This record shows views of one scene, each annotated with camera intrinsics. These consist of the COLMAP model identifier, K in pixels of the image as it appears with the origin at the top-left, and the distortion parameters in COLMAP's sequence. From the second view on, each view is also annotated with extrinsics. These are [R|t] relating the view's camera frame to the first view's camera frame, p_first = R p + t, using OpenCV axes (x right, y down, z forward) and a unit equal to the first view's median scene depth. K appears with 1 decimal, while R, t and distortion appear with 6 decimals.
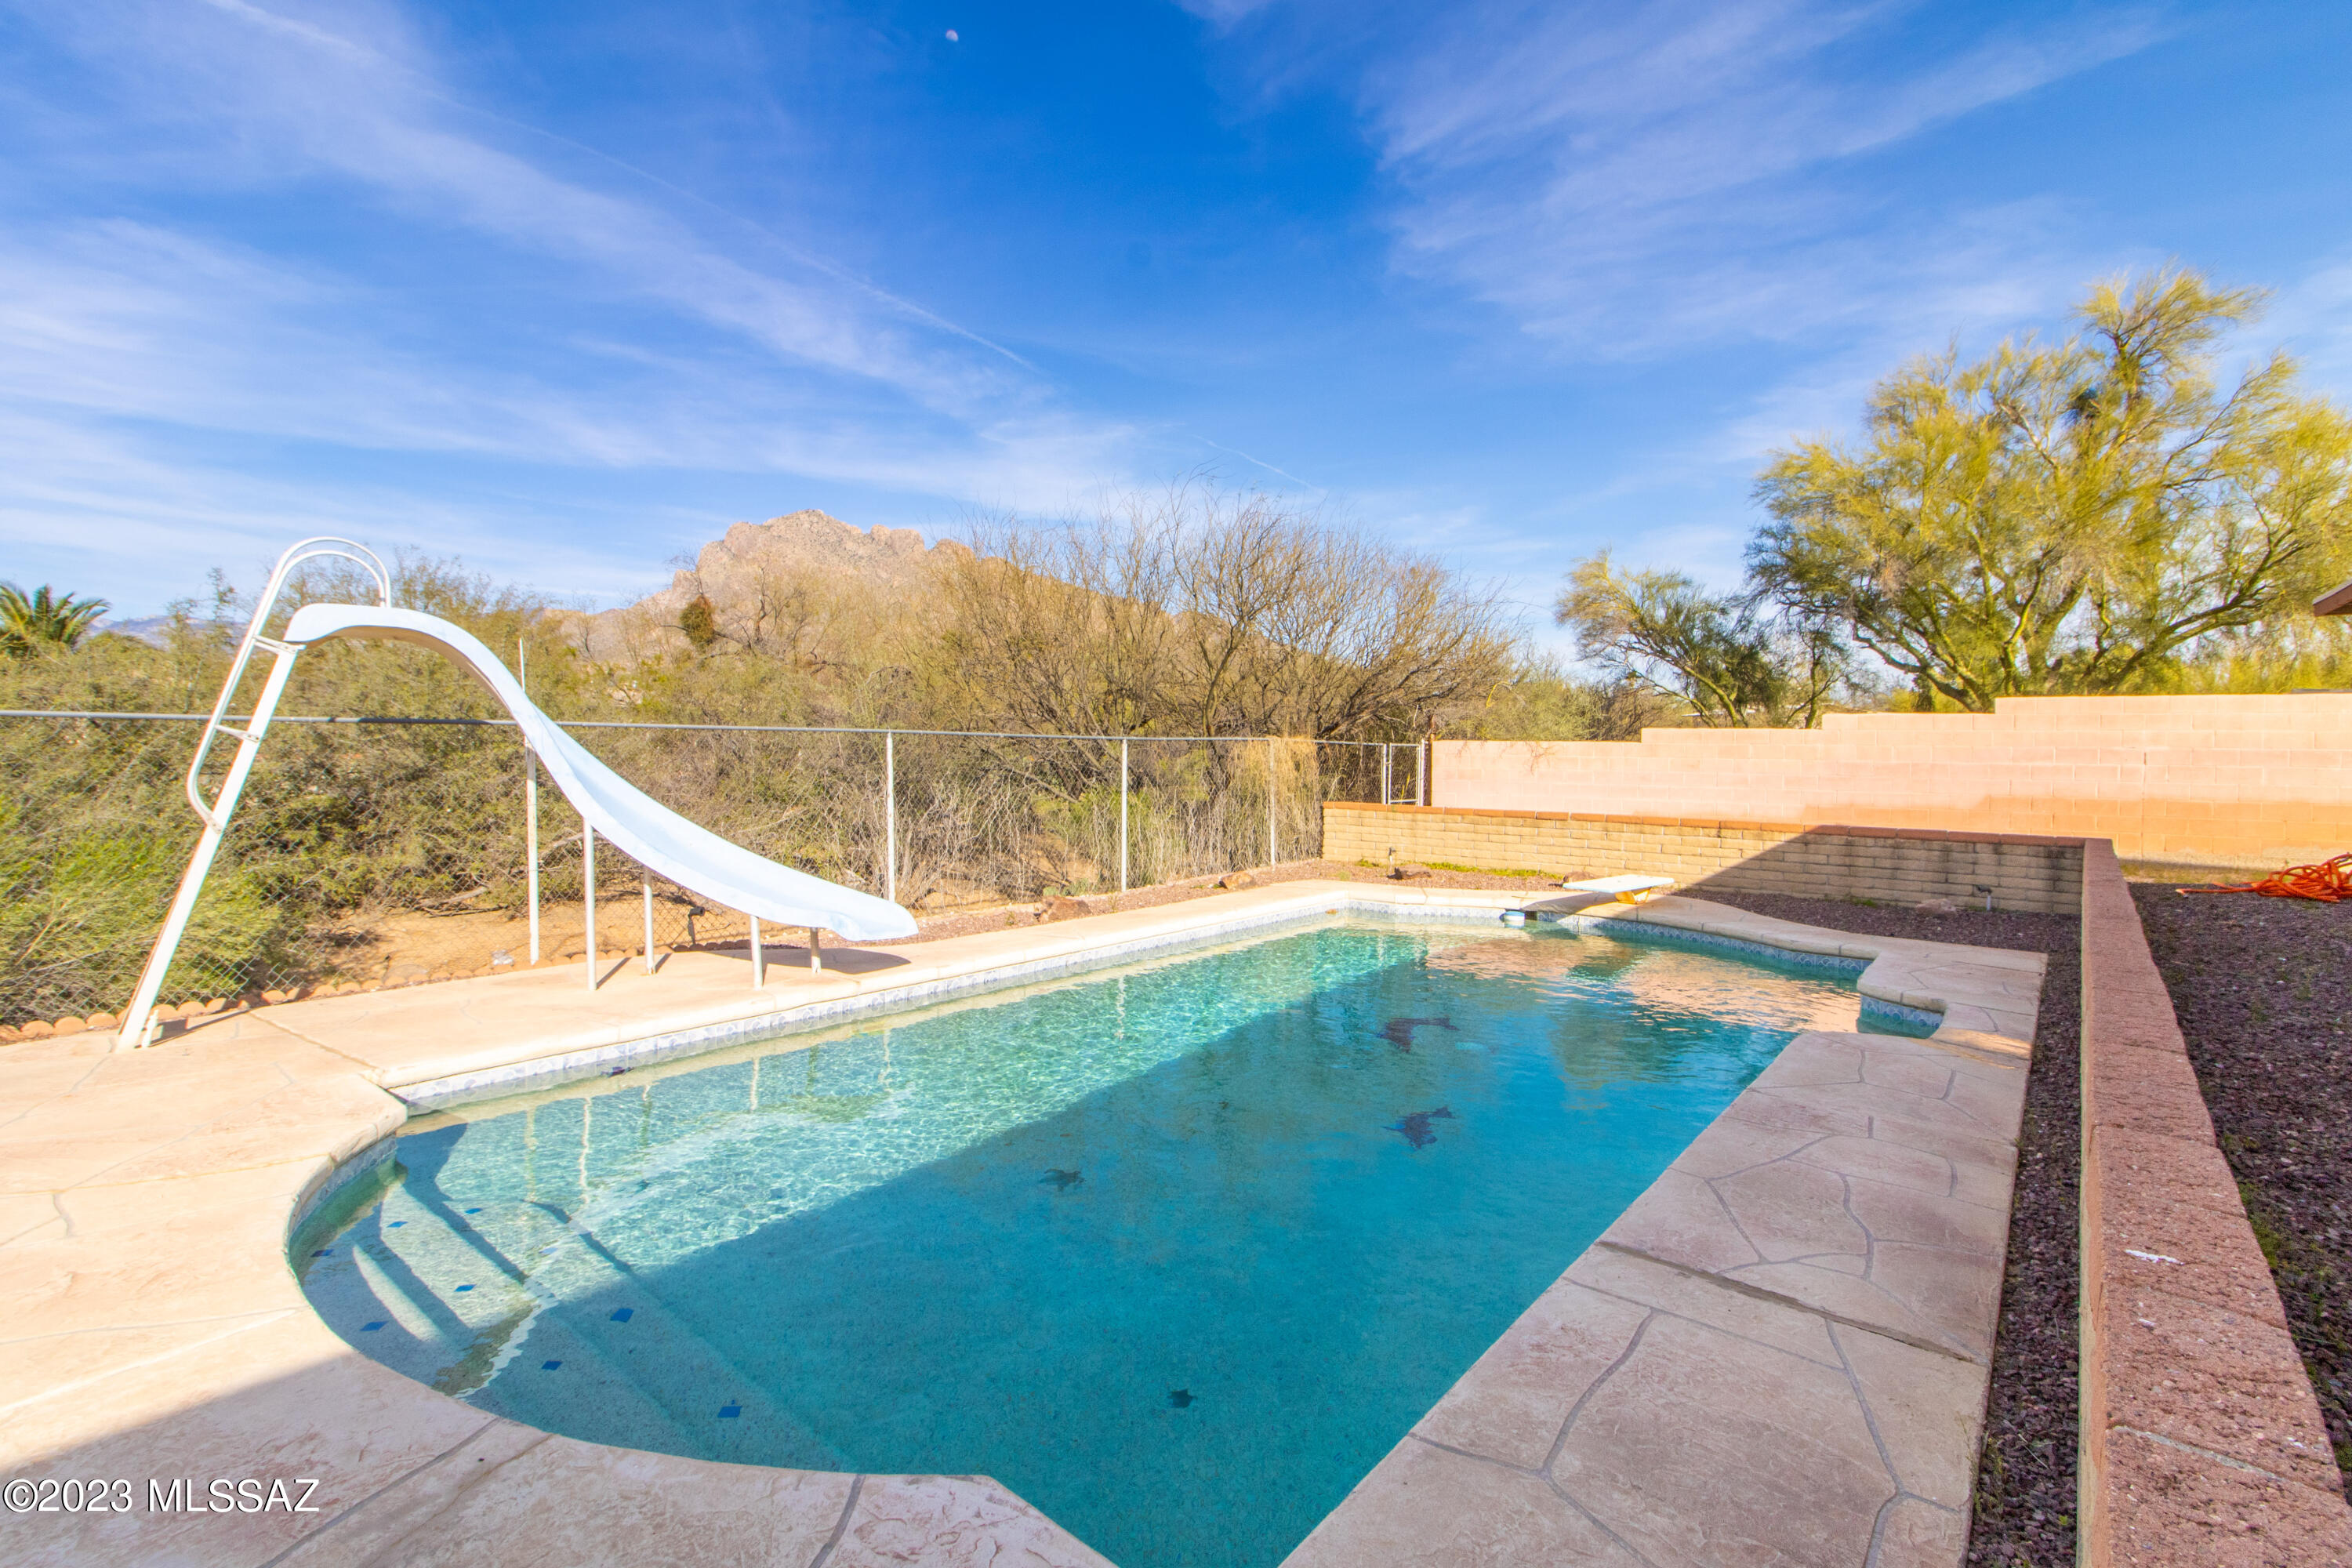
lens RADIAL K [[1144.7, 0, 1191.7], [0, 1144.7, 759.7], [0, 0, 1]] dist [0.004592, 0.000887]
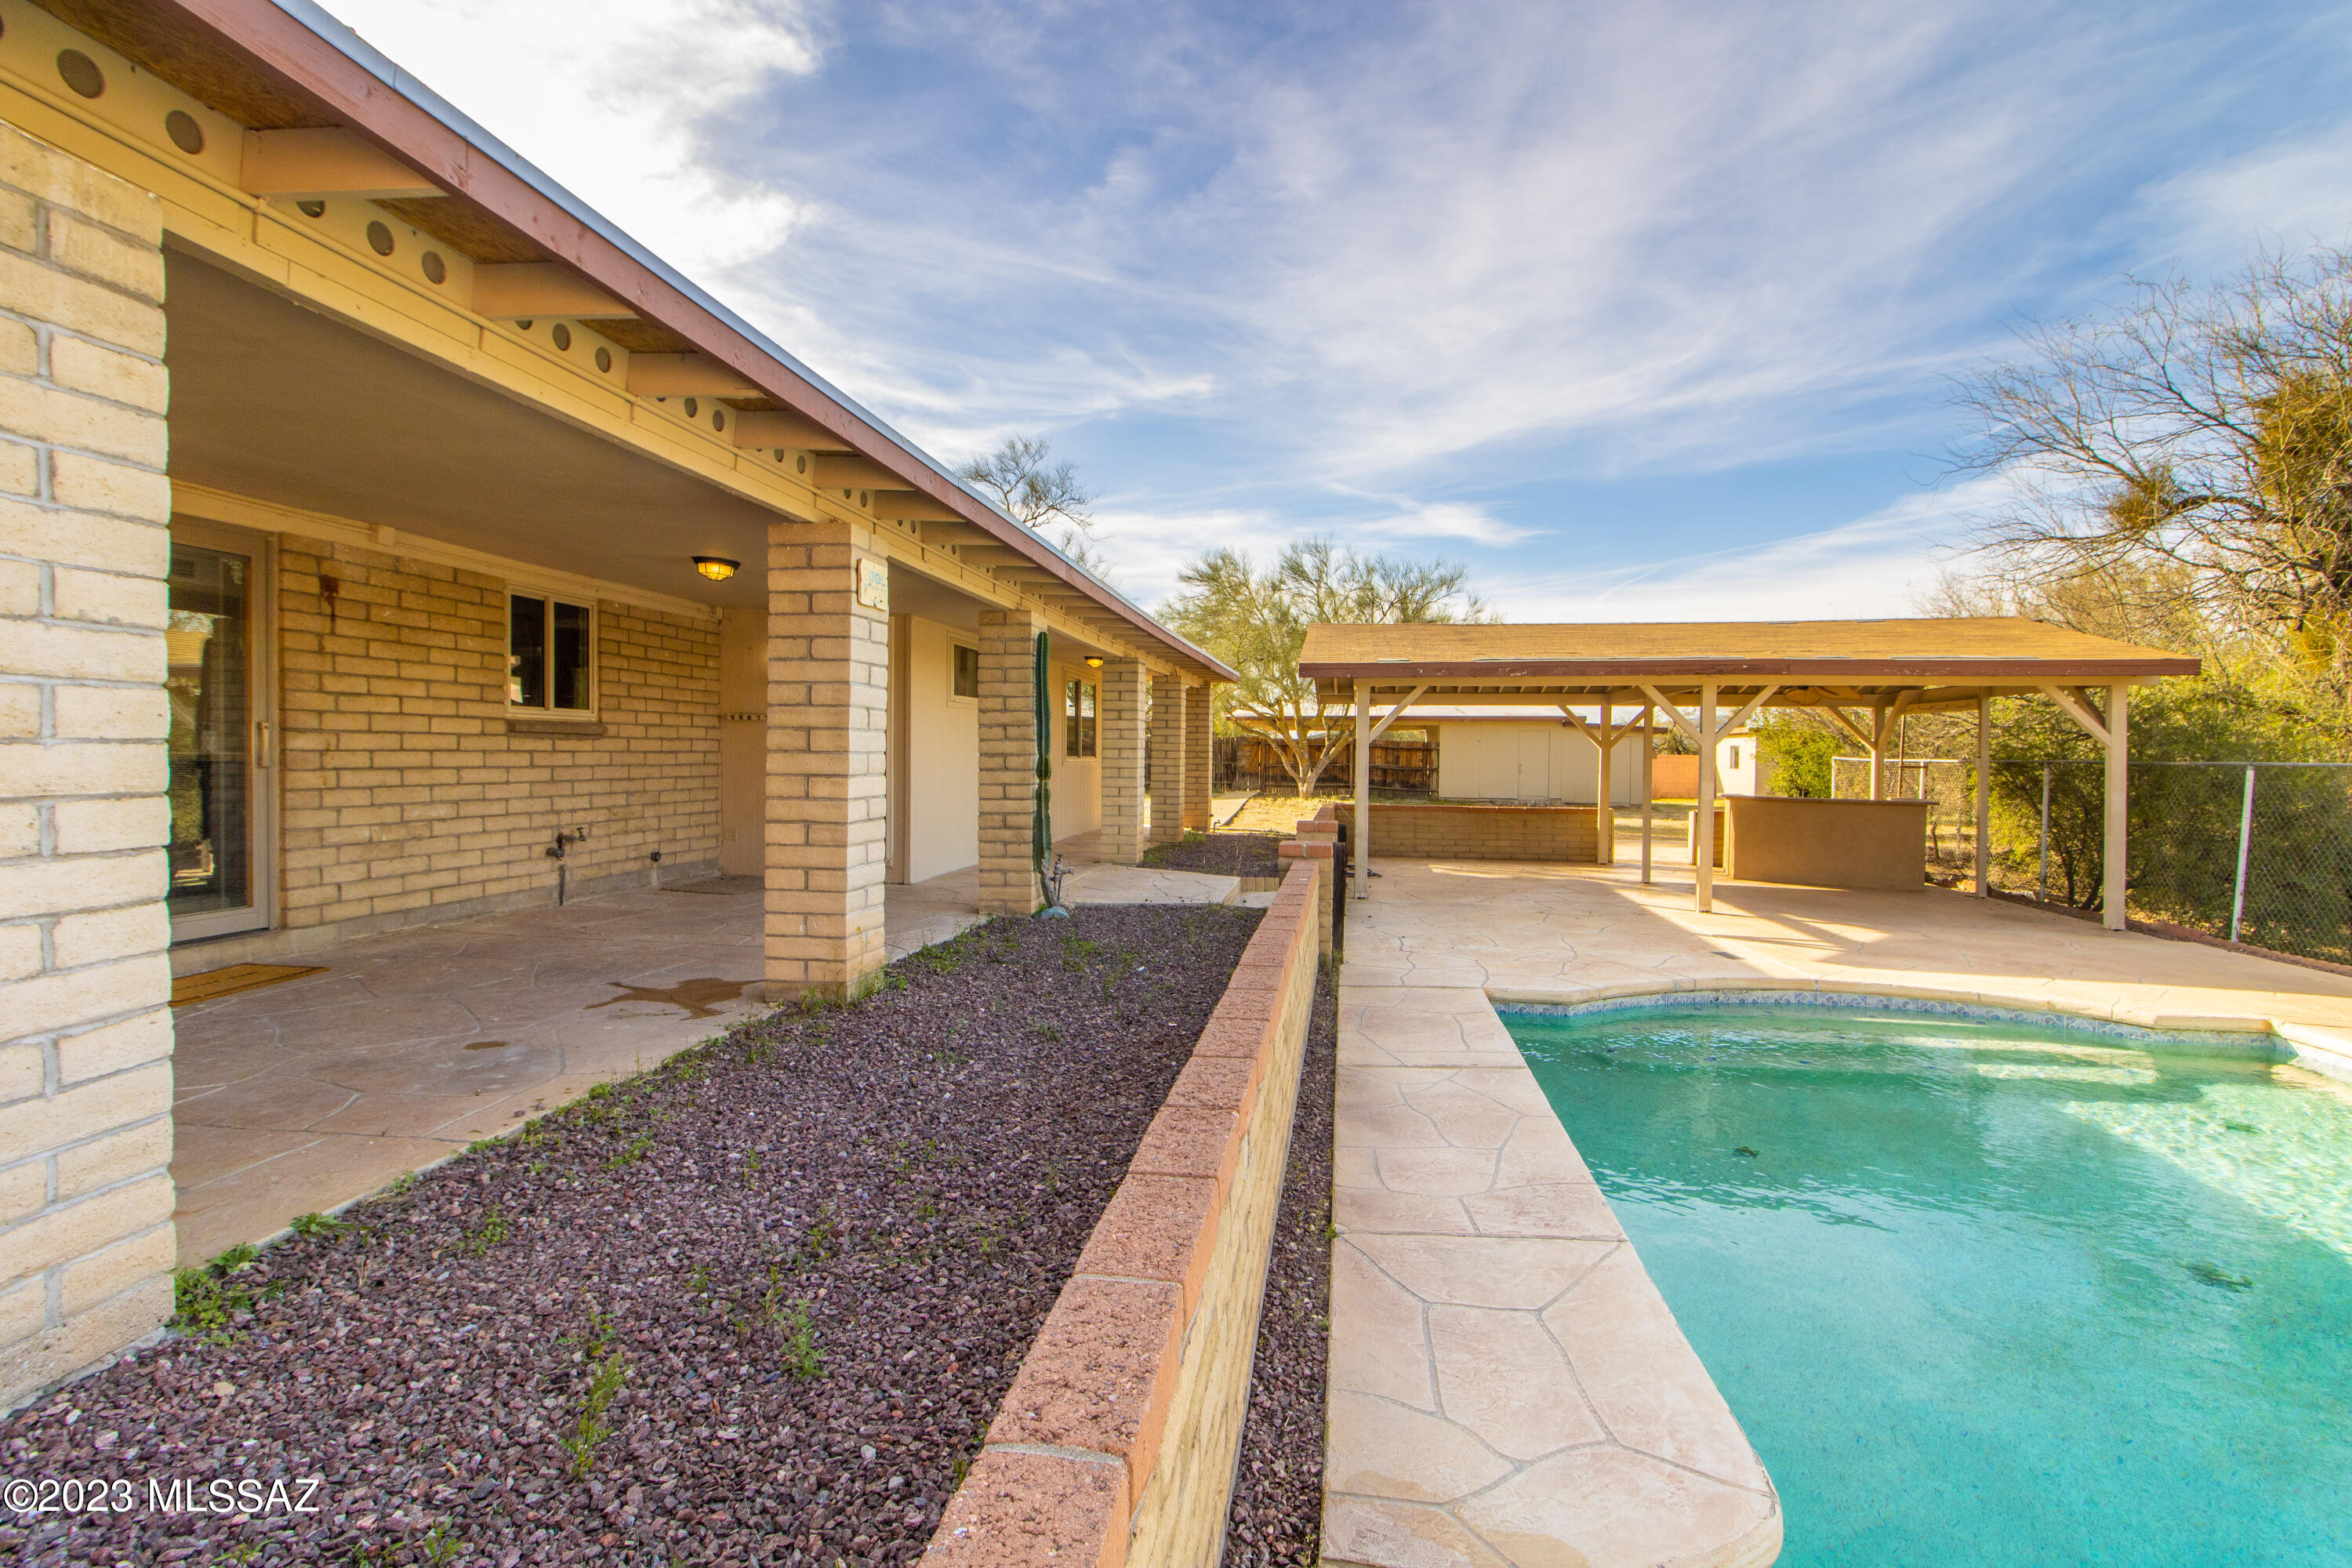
lens RADIAL K [[1144.7, 0, 1115.7], [0, 1144.7, 713.5], [0, 0, 1]] dist [0.004592, 0.000887]
pose [[-0.898688, -0.016551, -0.438276, 1.568567], [-0.001808, 0.999419, -0.034035, -0.045076], [0.438585, -0.029795, -0.898196, 2.150557]]
